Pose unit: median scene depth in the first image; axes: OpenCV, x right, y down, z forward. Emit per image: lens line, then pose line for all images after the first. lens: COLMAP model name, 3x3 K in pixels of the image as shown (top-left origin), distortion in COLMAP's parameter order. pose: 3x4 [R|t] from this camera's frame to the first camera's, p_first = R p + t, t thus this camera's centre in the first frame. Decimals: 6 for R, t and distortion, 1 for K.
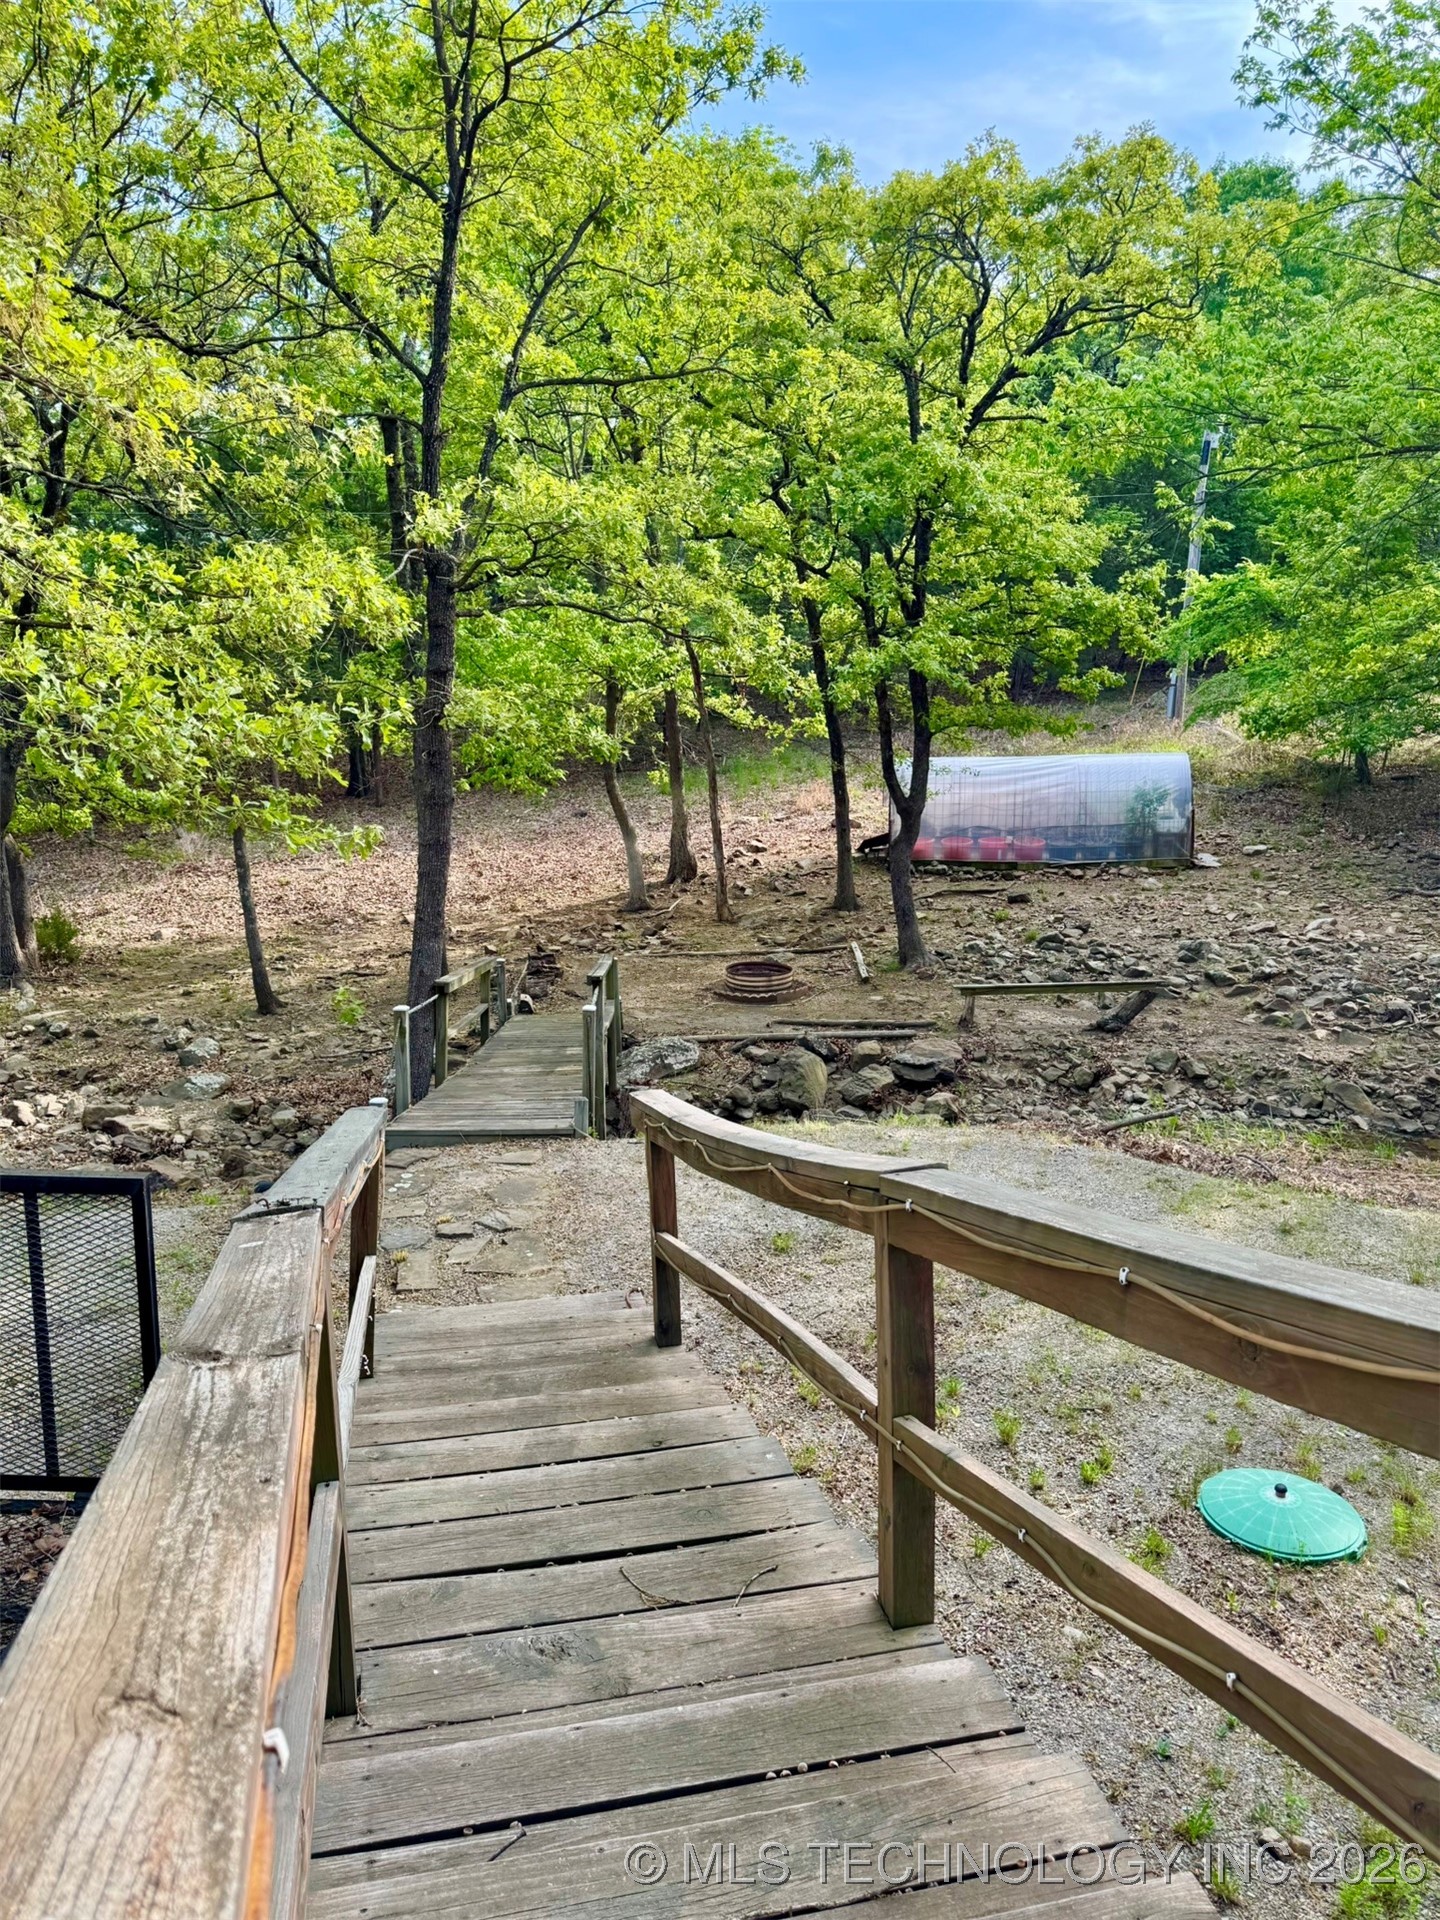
lens RADIAL K [[1345.0, 0, 717.1], [0, 1345.0, 971.5], [0, 0, 1]] dist [0.077046, -0.076038]
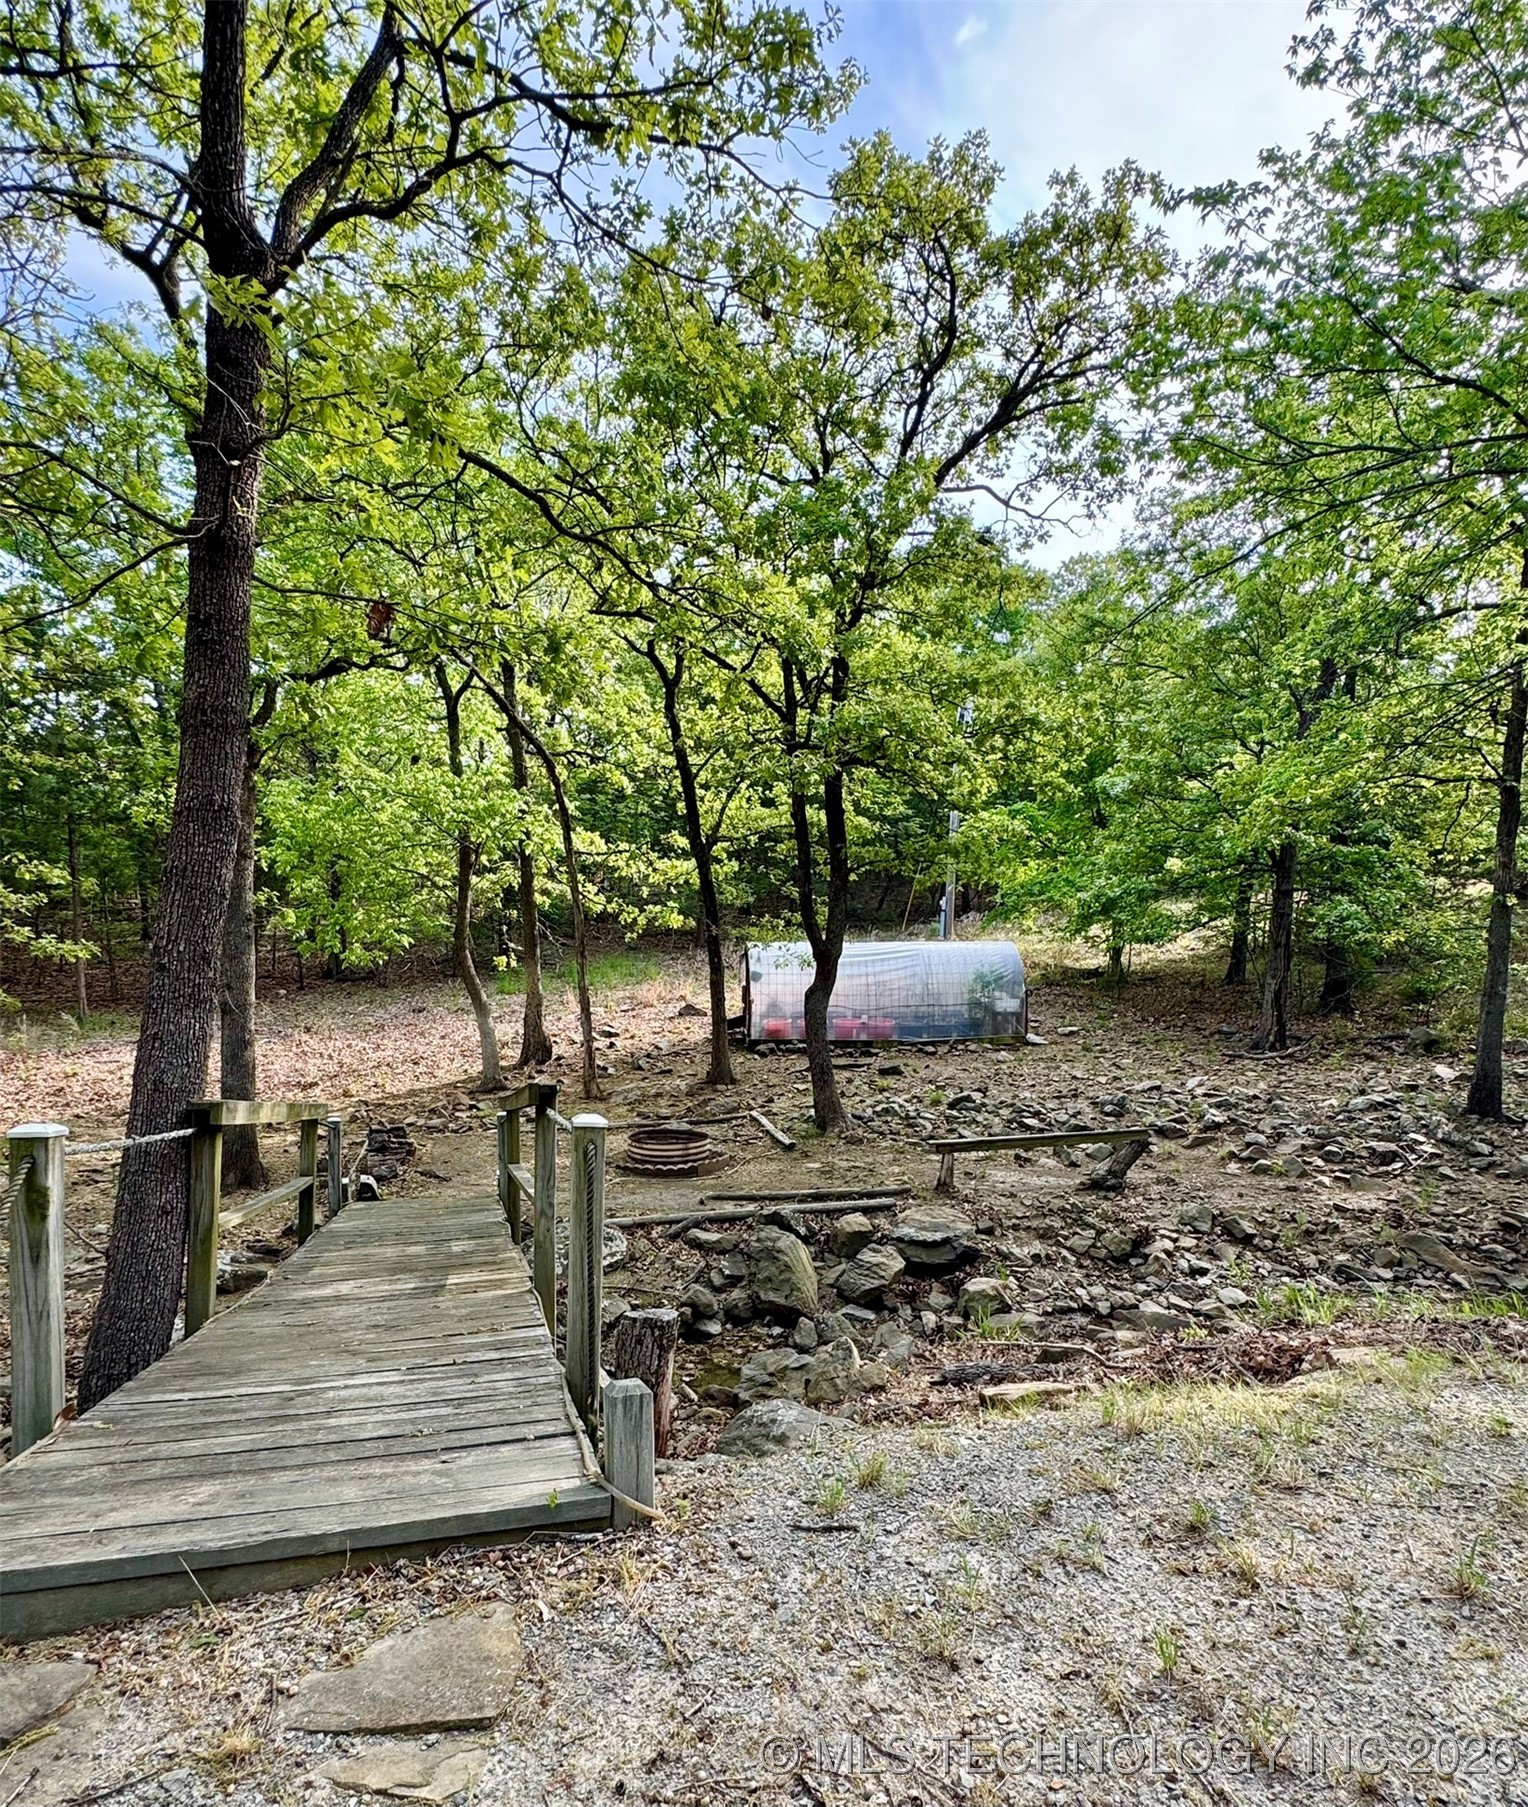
lens RADIAL K [[1018.8, 0, 771.6], [0, 1018.8, 1016.0], [0, 0, 1]] dist [-0.013144, -0.000156]
pose [[0.968320, 0.001419, 0.249709, -0.066392], [0.038333, 0.987286, -0.154259, 0.025125], [-0.246753, 0.158945, 0.955955, 0.396237]]
